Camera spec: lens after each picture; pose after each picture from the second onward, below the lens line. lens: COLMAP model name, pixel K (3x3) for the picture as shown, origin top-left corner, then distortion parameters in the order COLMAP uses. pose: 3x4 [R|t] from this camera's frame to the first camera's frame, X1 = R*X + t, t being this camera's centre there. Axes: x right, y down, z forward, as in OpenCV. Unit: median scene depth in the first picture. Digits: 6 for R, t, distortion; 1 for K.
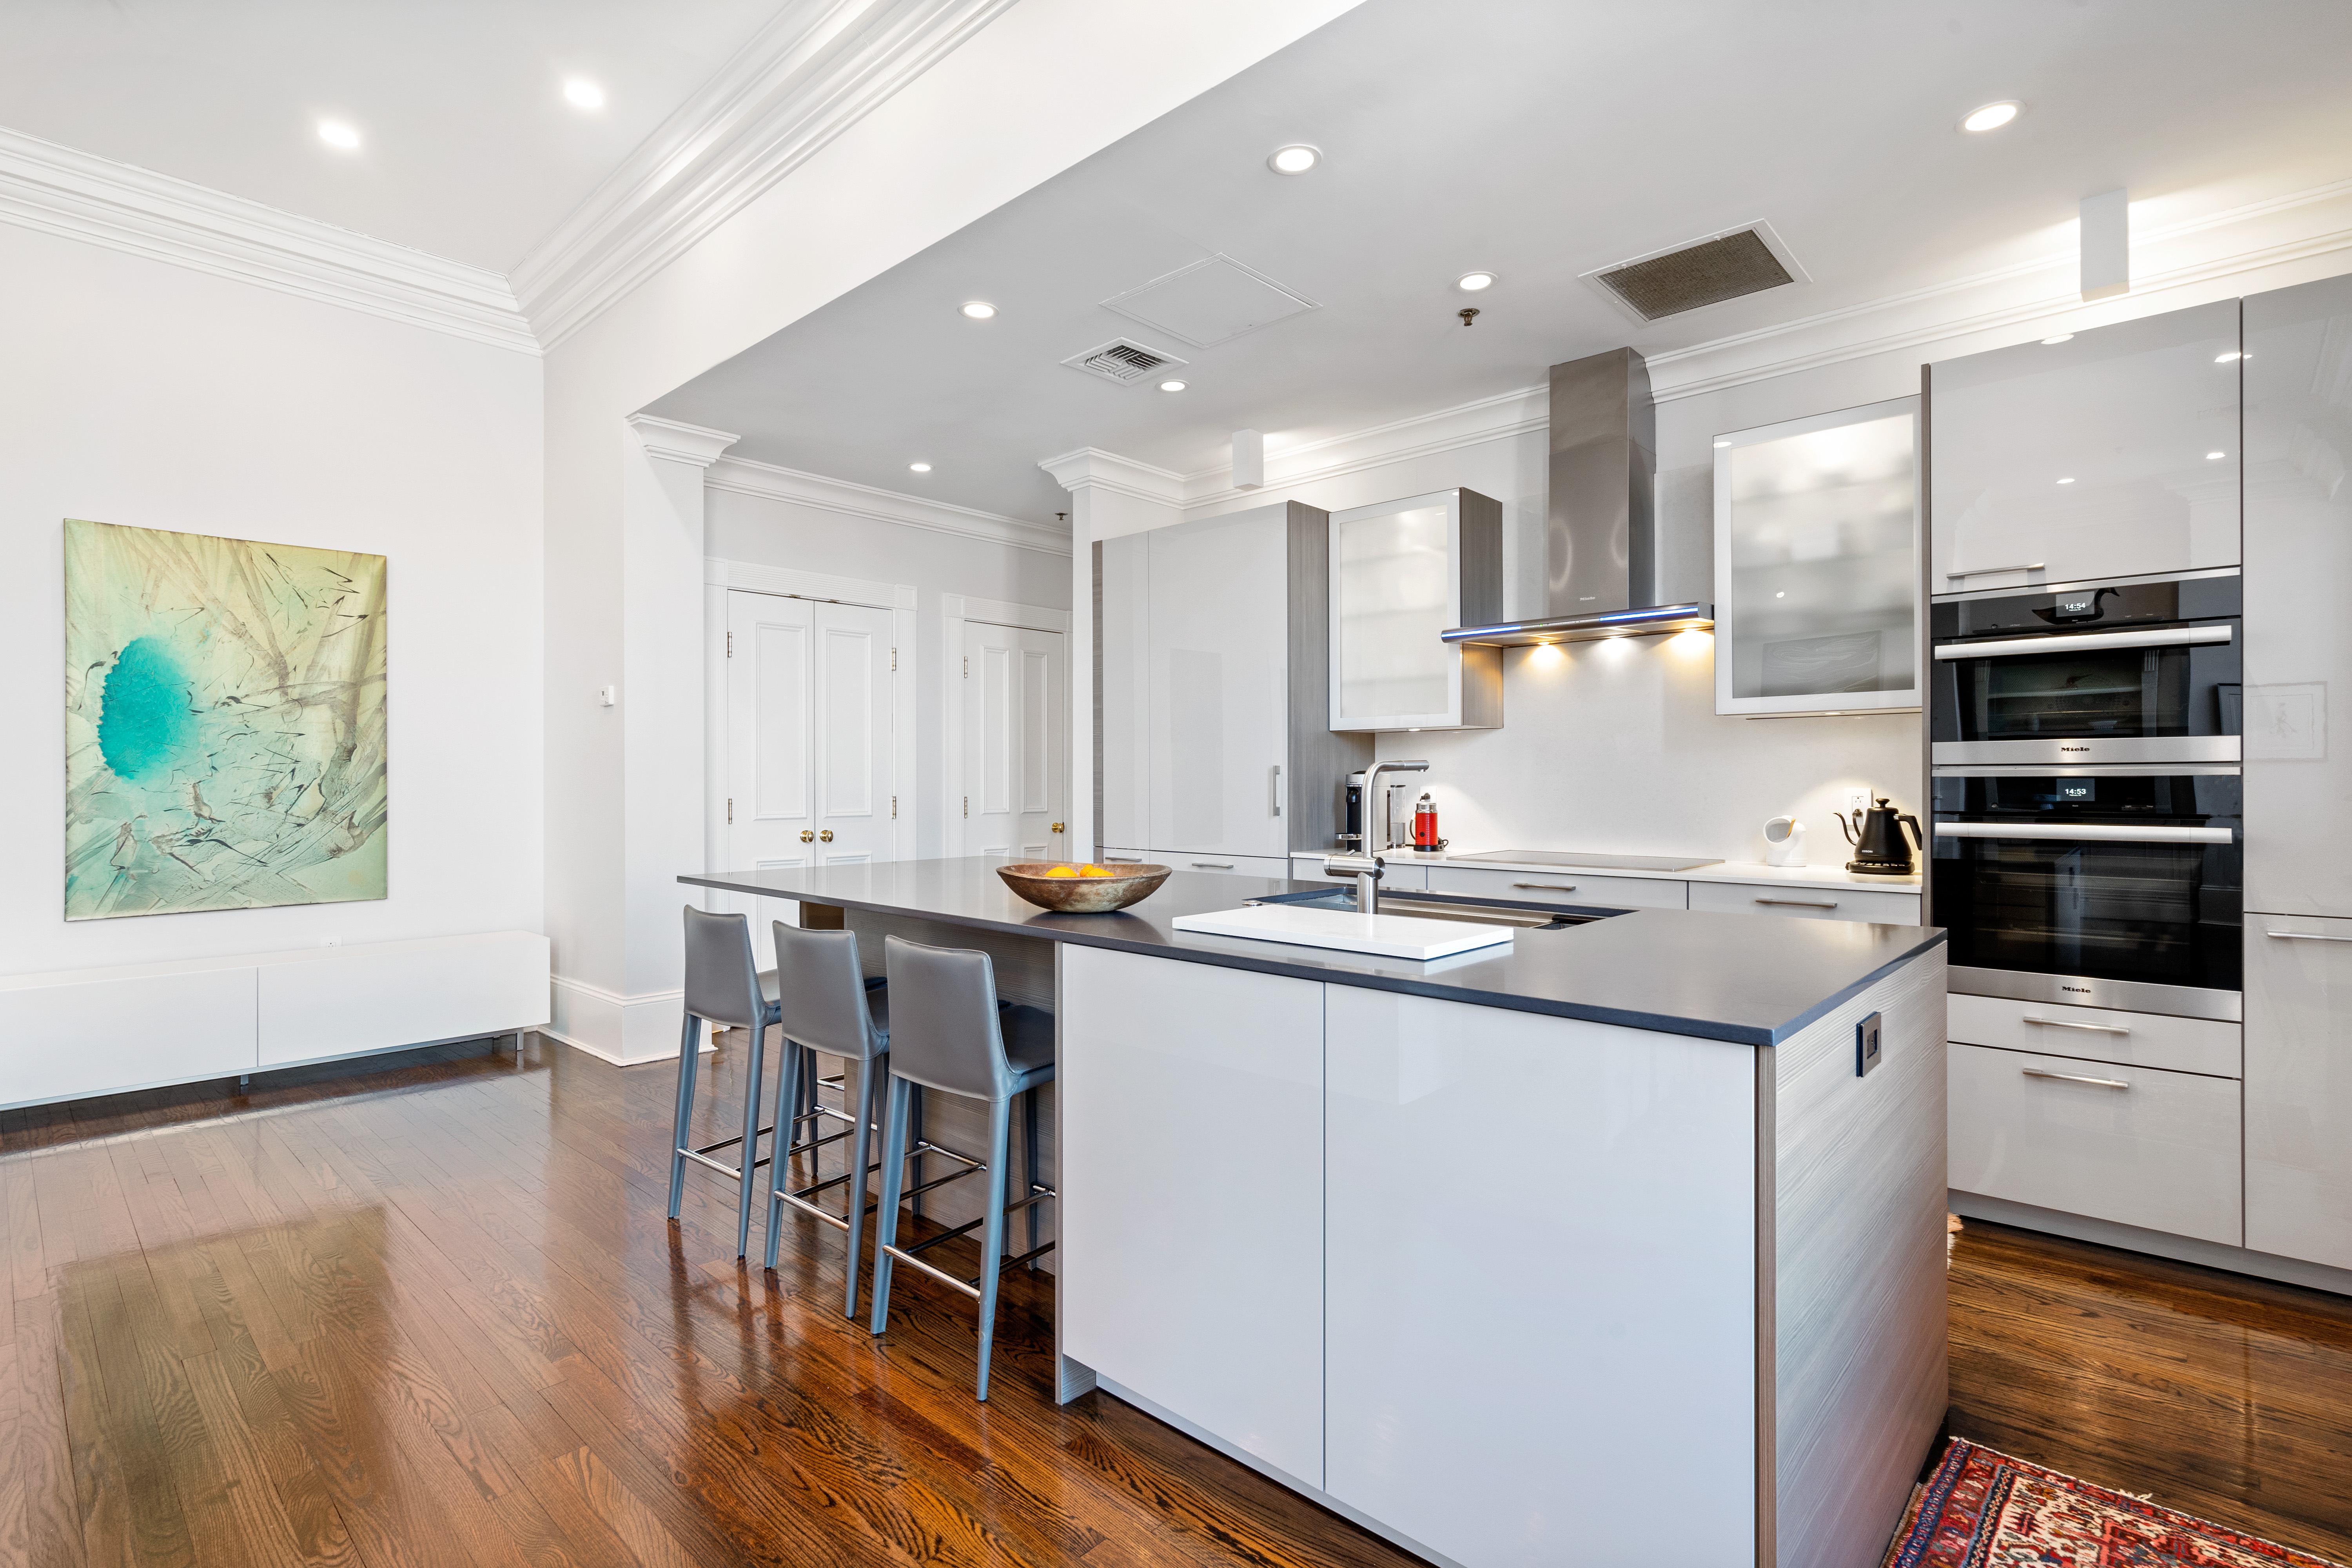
lens RADIAL K [[1071.7, 0, 1214.1], [0, 1071.7, 774.2], [0, 0, 1]] dist [-0.004549, 0.002497]
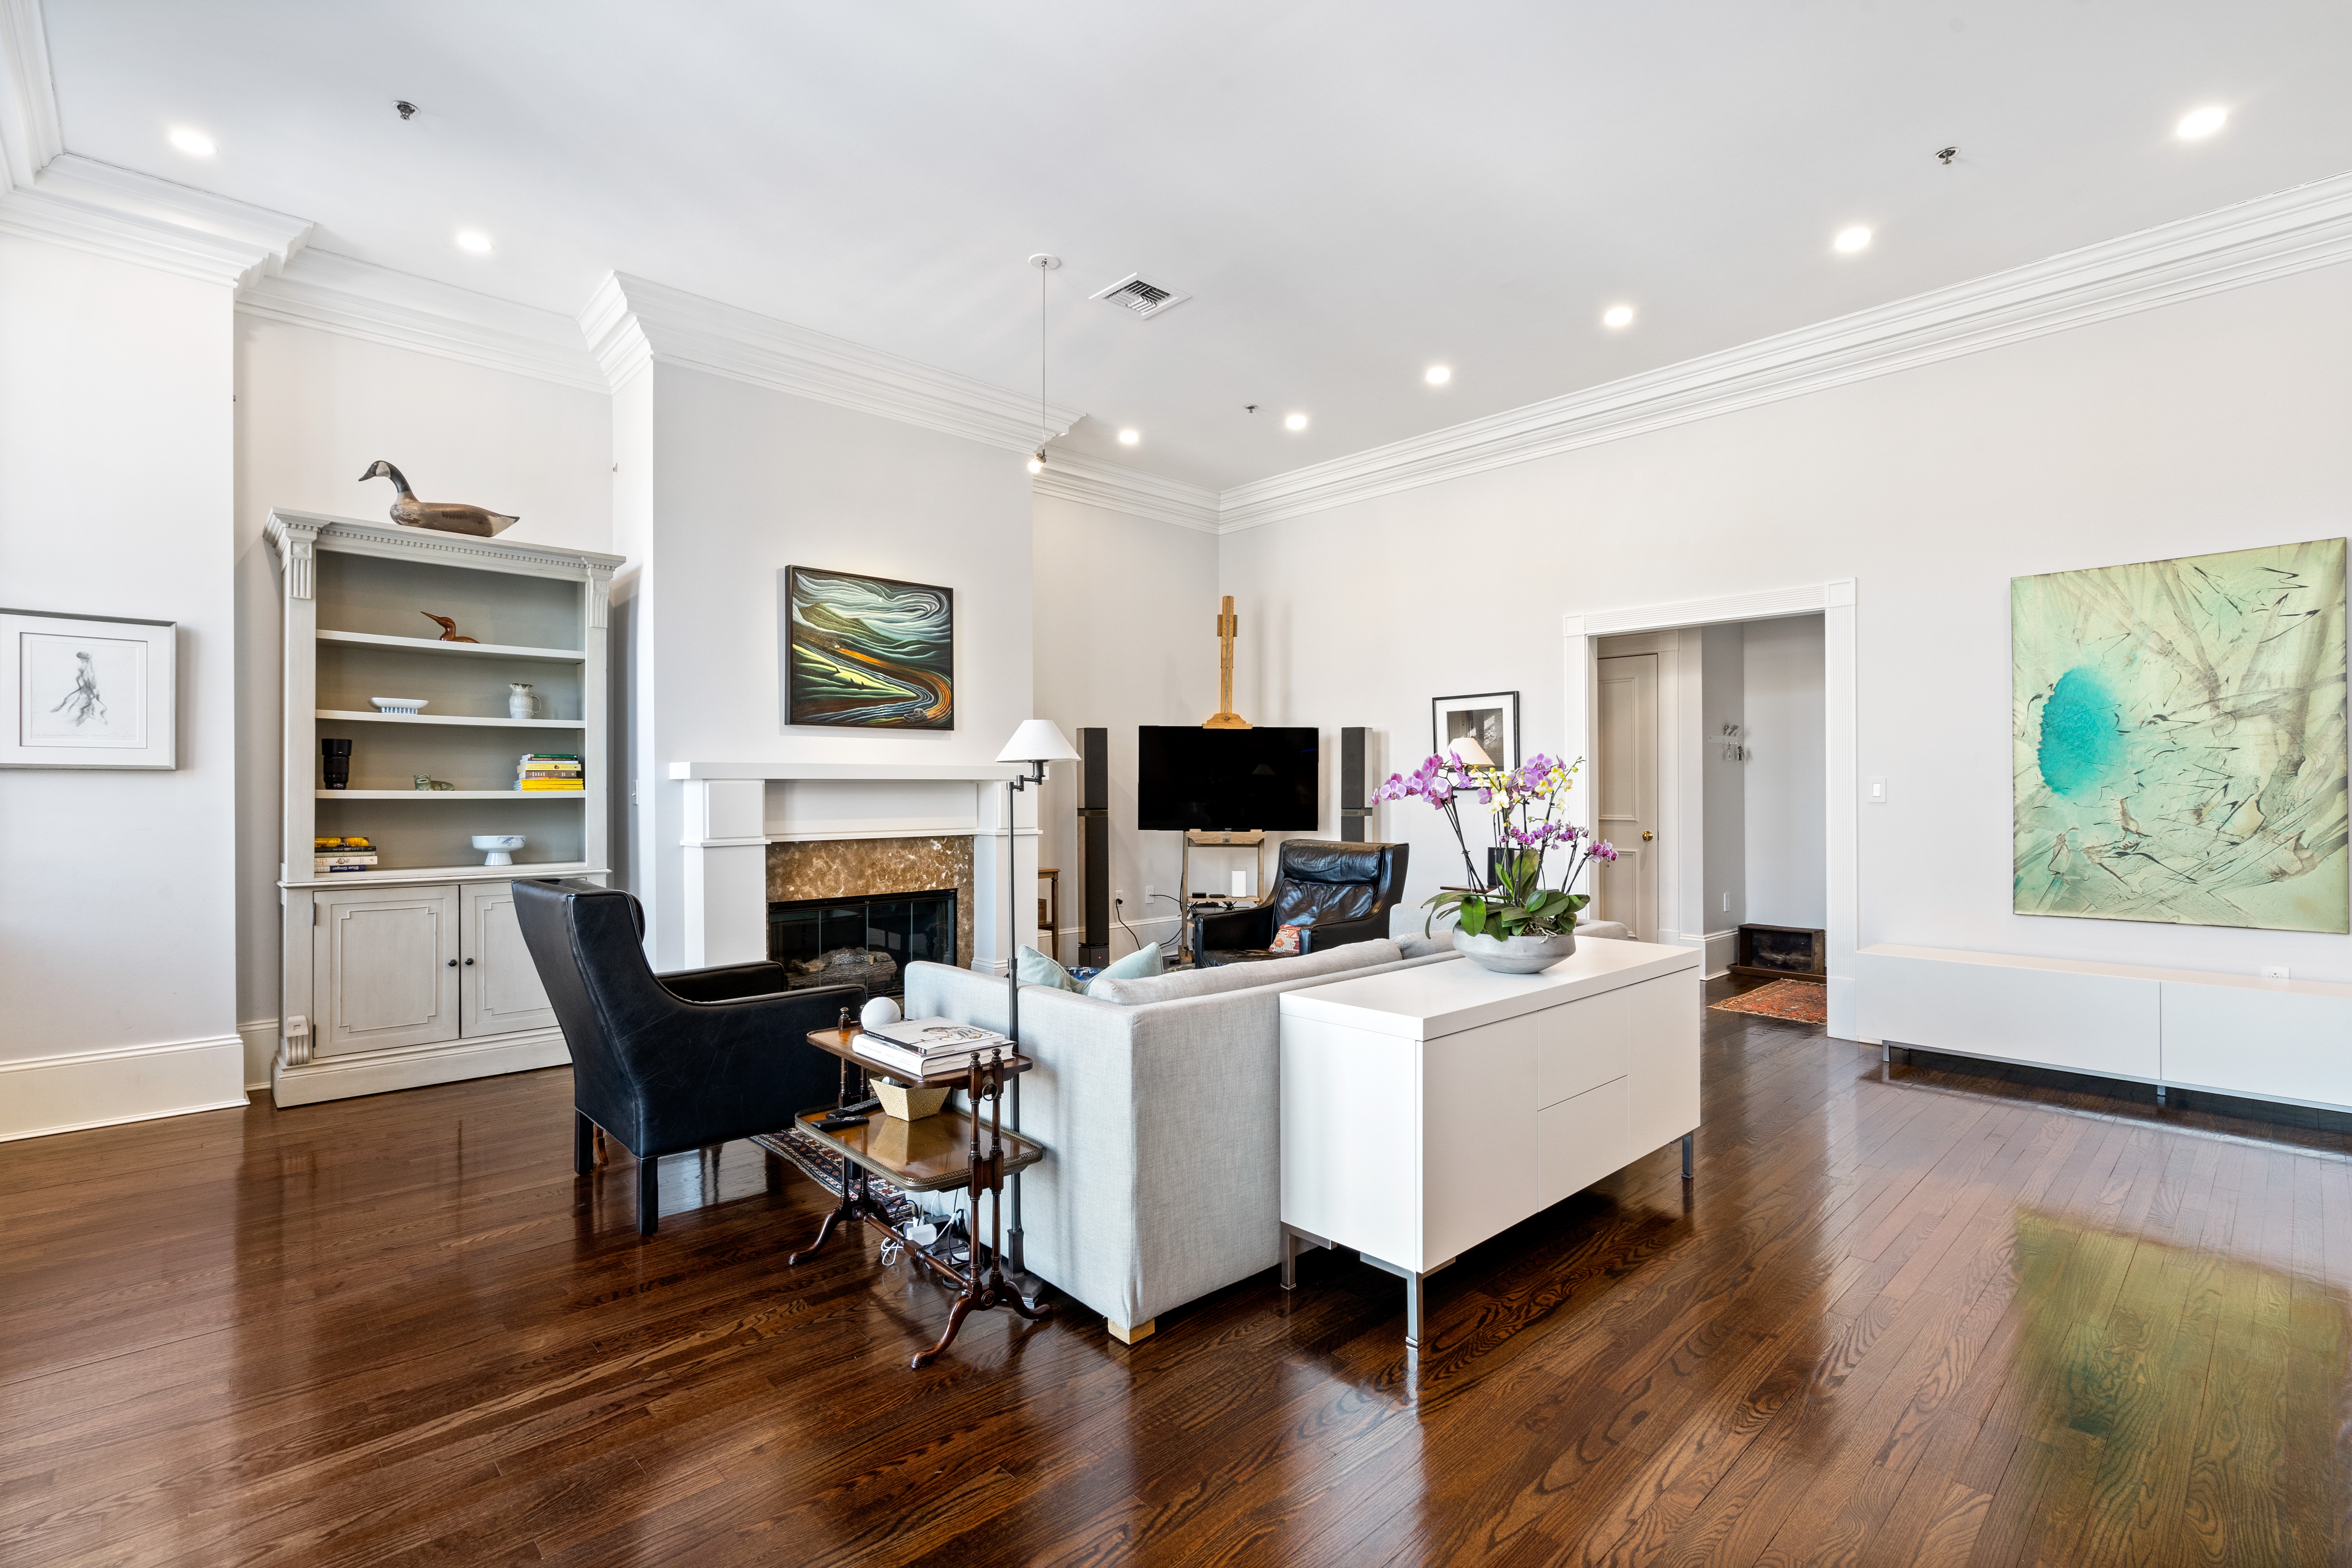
lens RADIAL K [[1071.7, 0, 1156.7], [0, 1071.7, 792.2], [0, 0, 1]] dist [-0.004549, 0.002497]
pose [[-0.083511, 0.006260, -0.996487, 0.193851], [0.010343, 0.999932, 0.005415, -0.014757], [0.996453, -0.009855, -0.083570, 0.136528]]
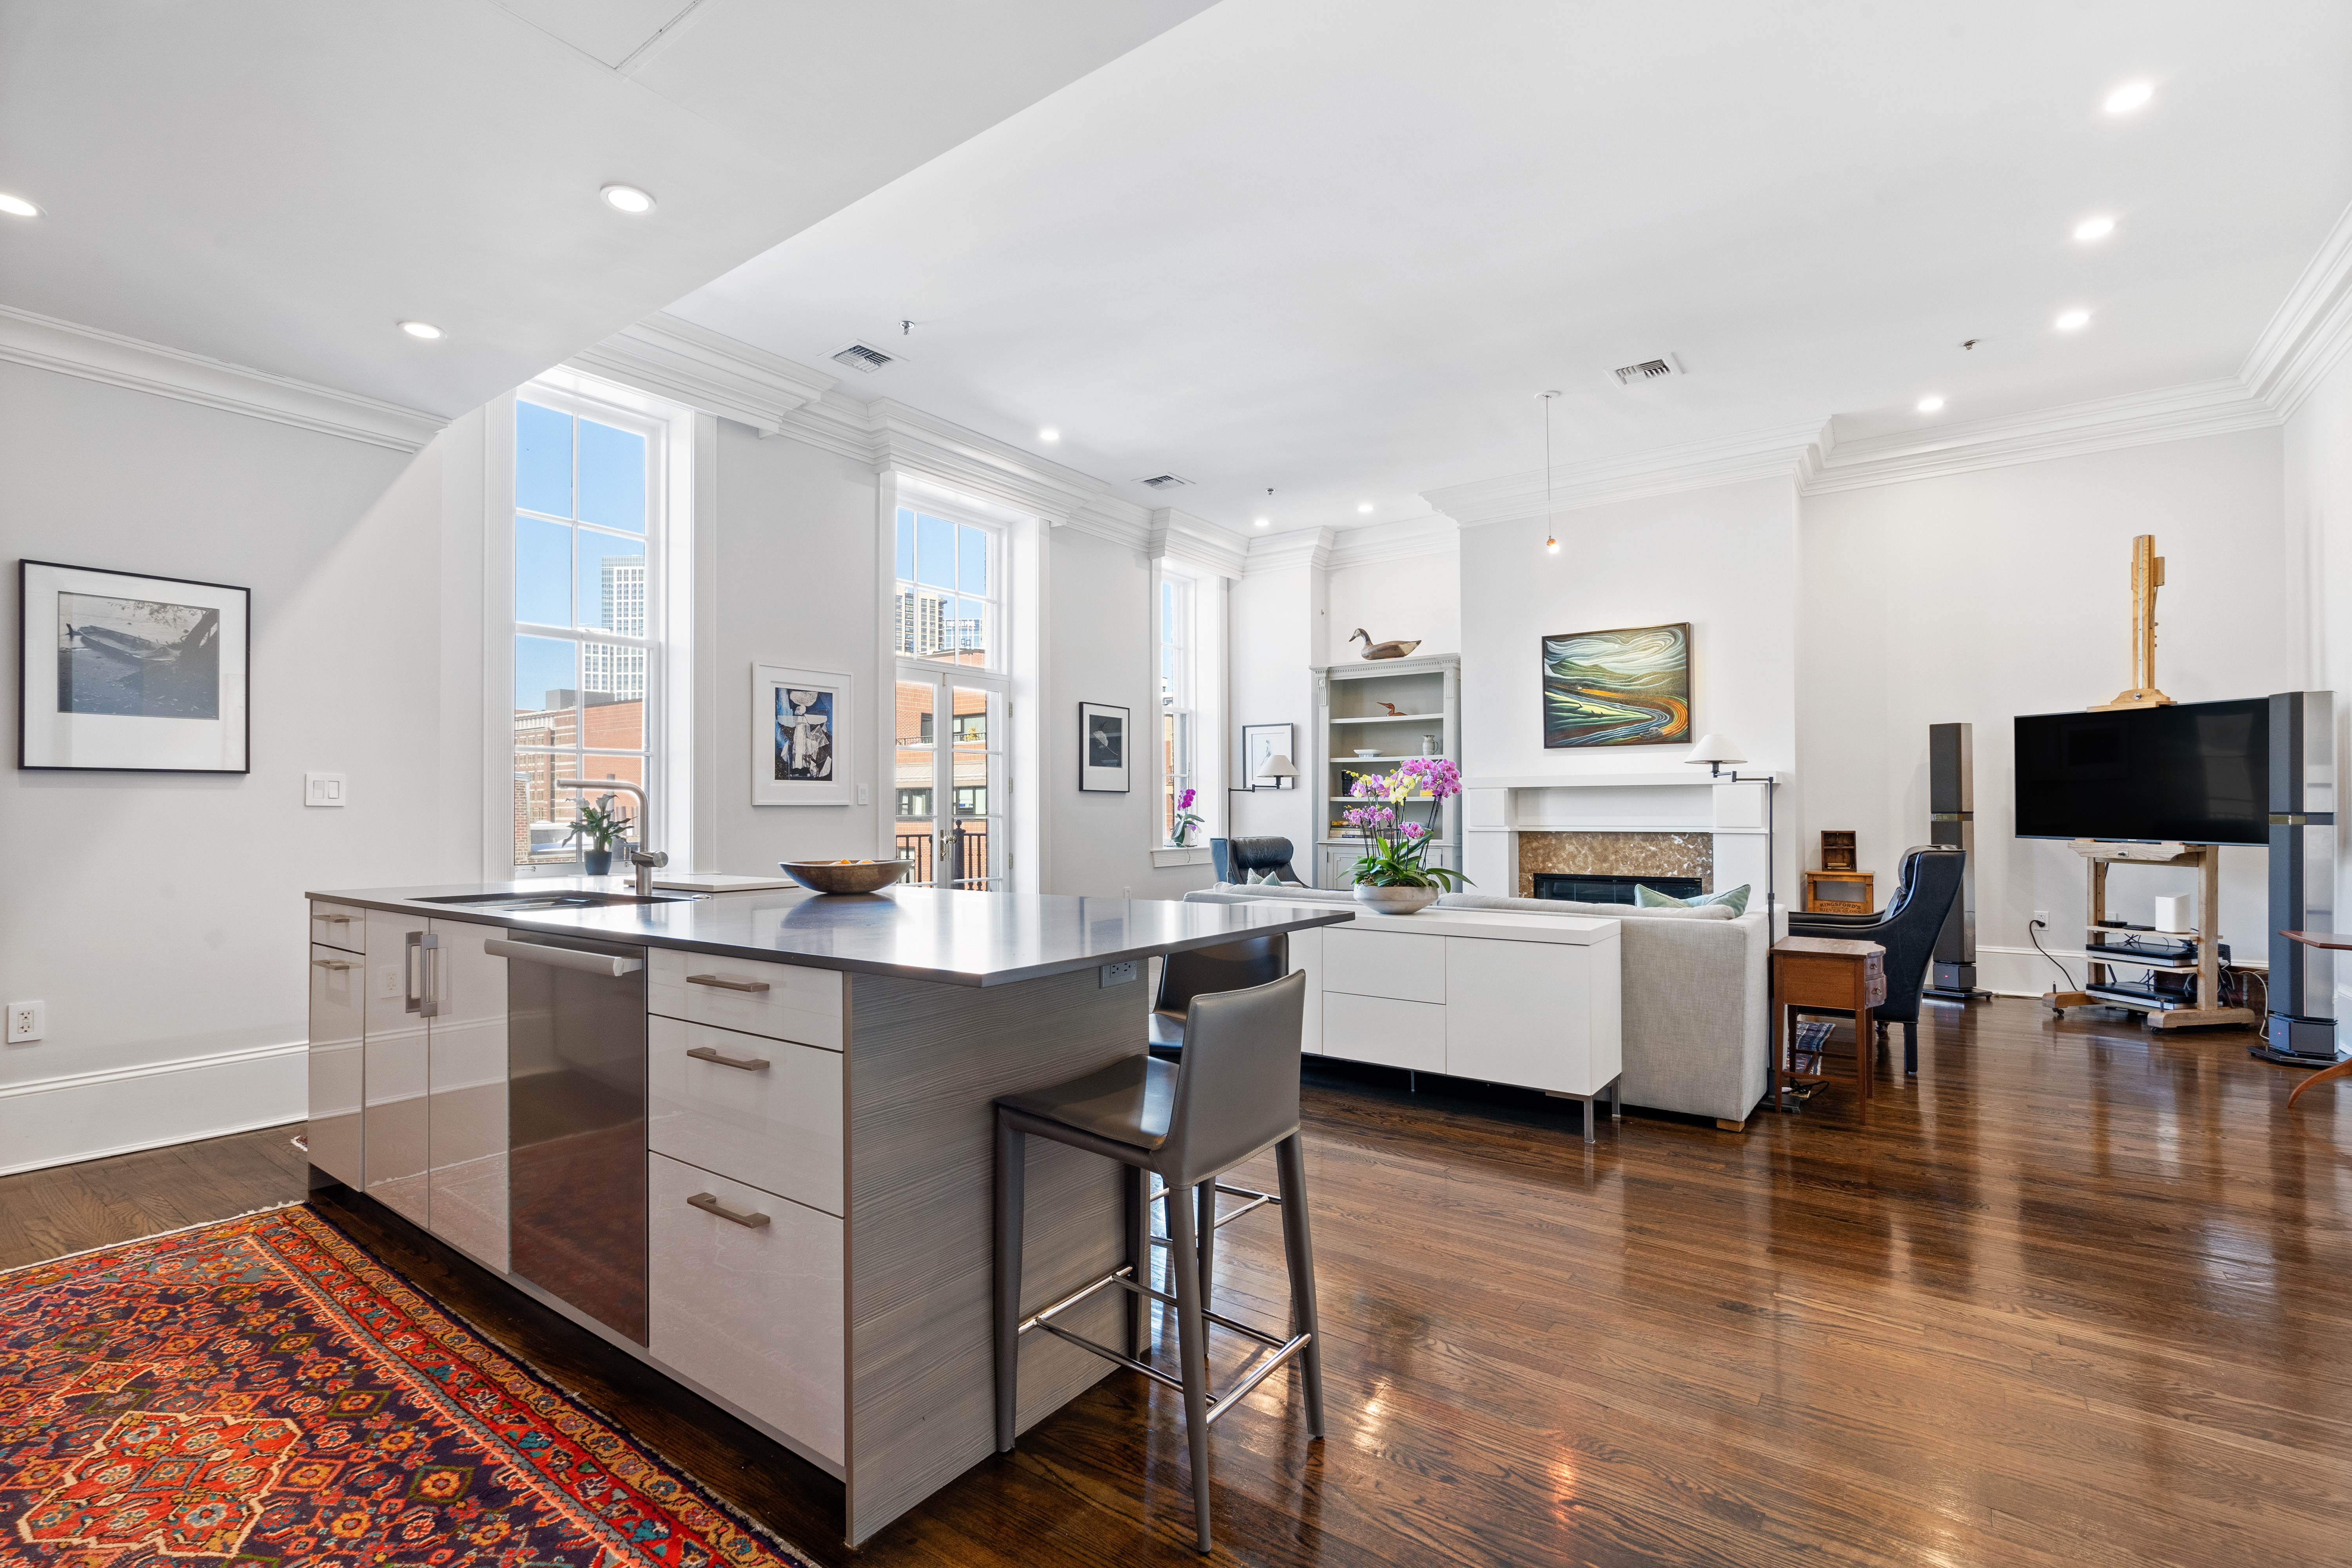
lens RADIAL K [[1071.7, 0, 1170.3], [0, 1071.7, 801.1], [0, 0, 1]] dist [-0.004549, 0.002497]
pose [[-0.994856, 0.005024, -0.101179, -0.241020], [0.006676, 0.999850, -0.015993, 0.021237], [0.101083, -0.016586, -0.994740, 1.360160]]
